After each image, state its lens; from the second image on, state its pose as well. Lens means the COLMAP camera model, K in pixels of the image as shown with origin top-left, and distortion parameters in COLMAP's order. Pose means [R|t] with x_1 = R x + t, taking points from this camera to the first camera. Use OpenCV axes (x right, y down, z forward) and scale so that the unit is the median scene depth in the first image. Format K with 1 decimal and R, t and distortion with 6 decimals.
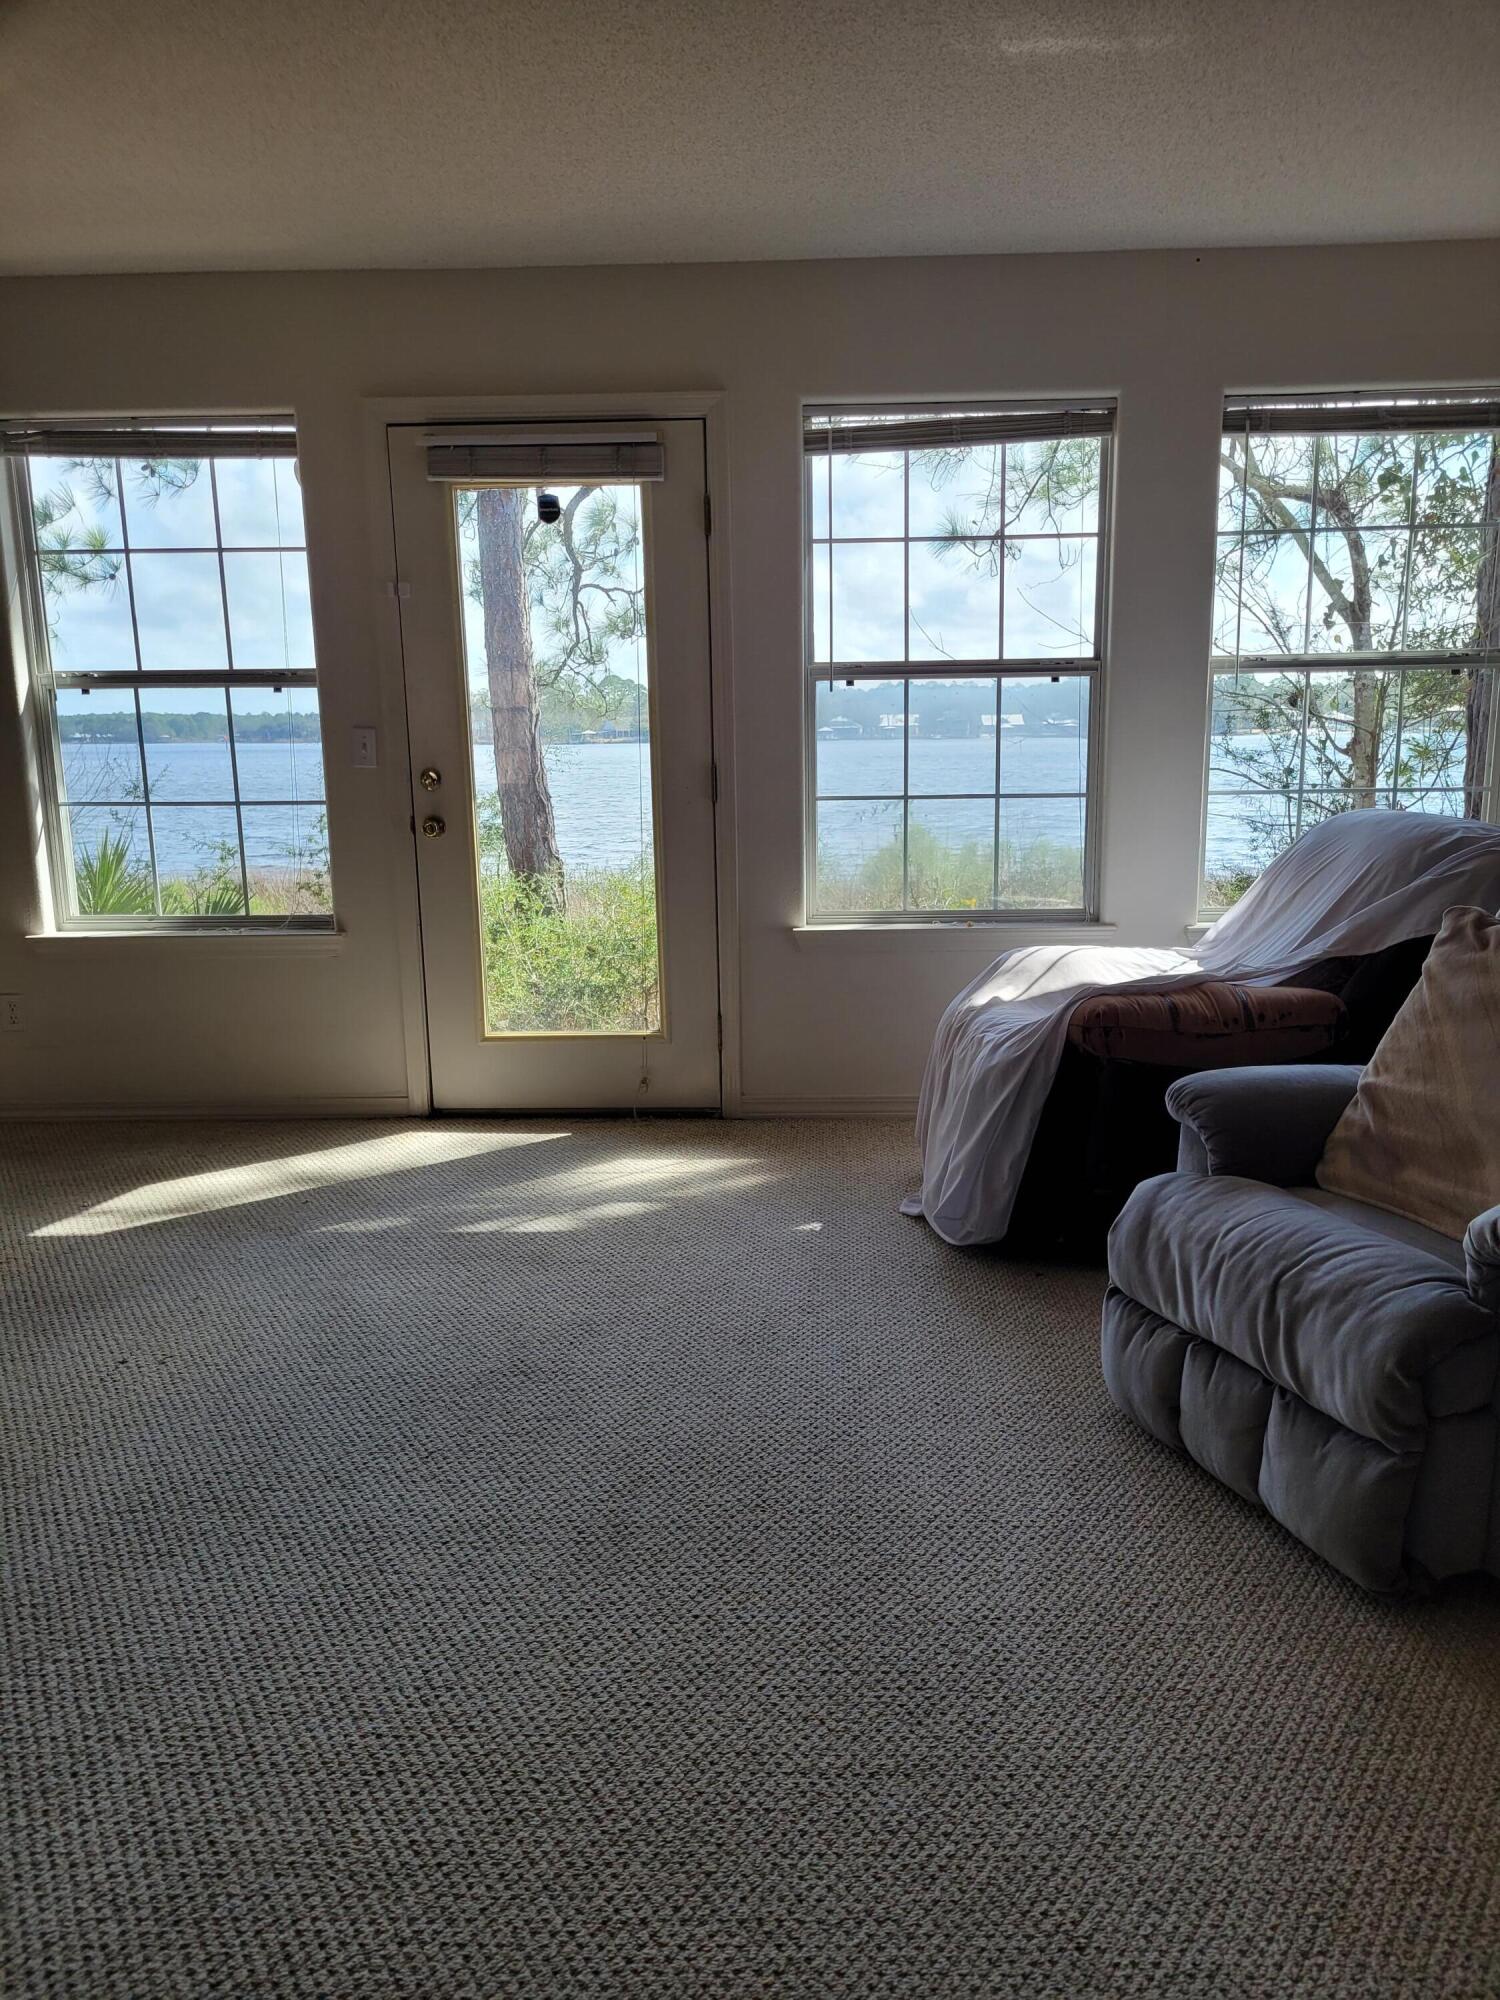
lens RADIAL K [[1480.7, 0, 768.9], [0, 1480.7, 1011.7], [0, 0, 1]] dist [0.022877, -0.001237]
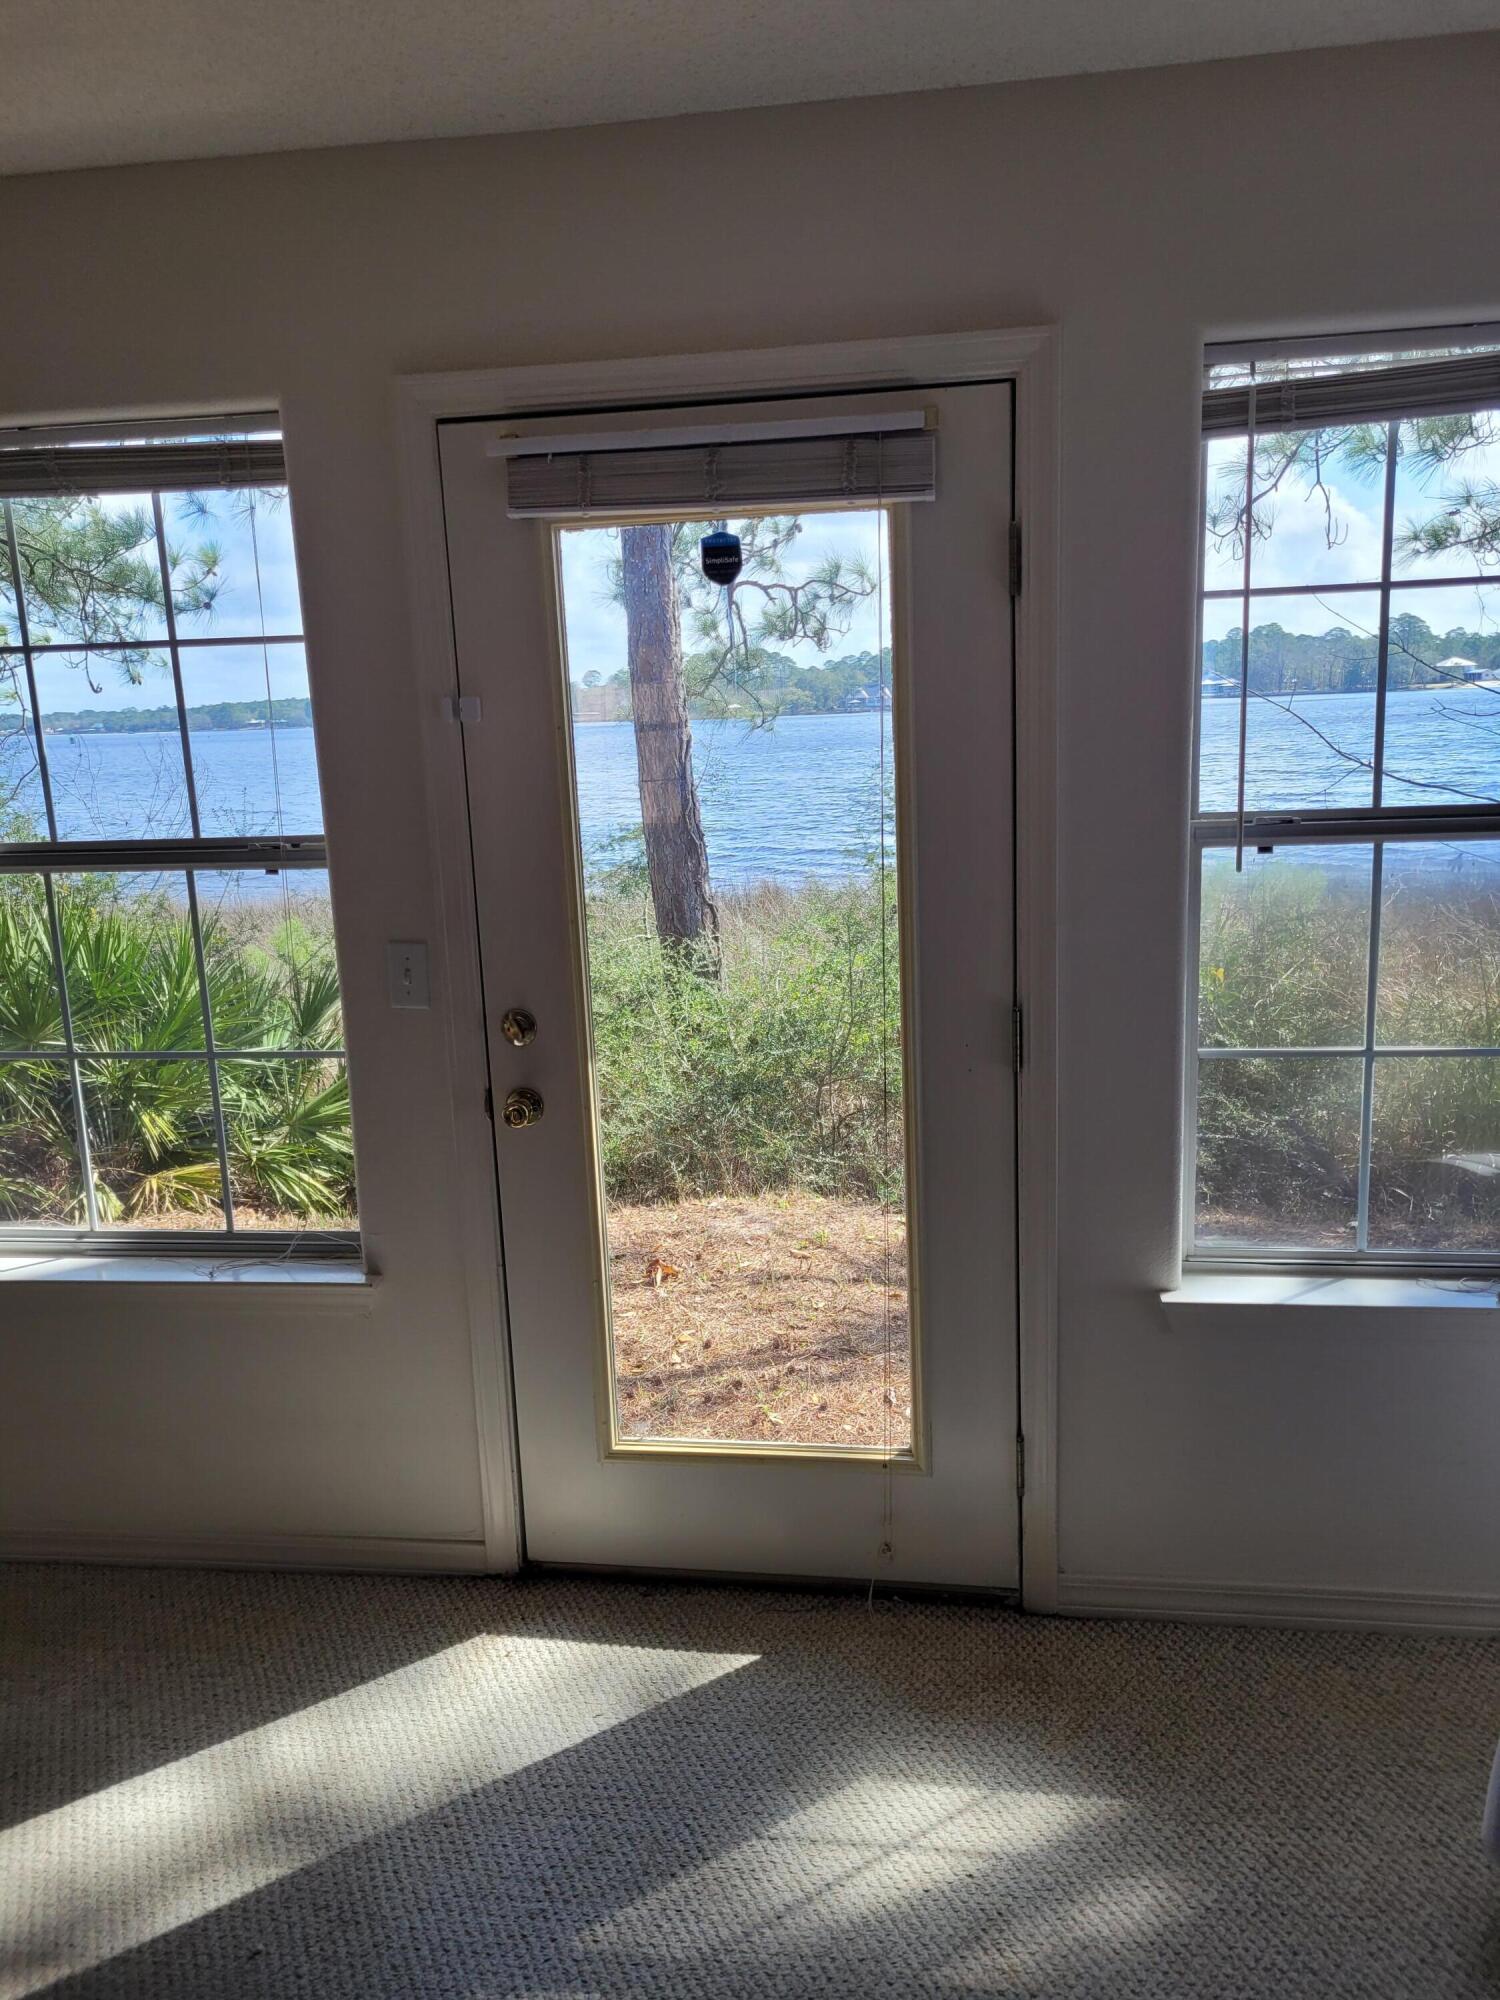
lens RADIAL K [[1481.6, 0, 741.3], [0, 1481.6, 995.1], [0, 0, 1]] dist [0.054175, -0.040098]
pose [[0.993860, -0.003333, -0.110592, -0.079593], [0.001399, 0.999845, -0.017560, -0.163906], [0.110633, 0.017297, 0.993711, 0.445825]]
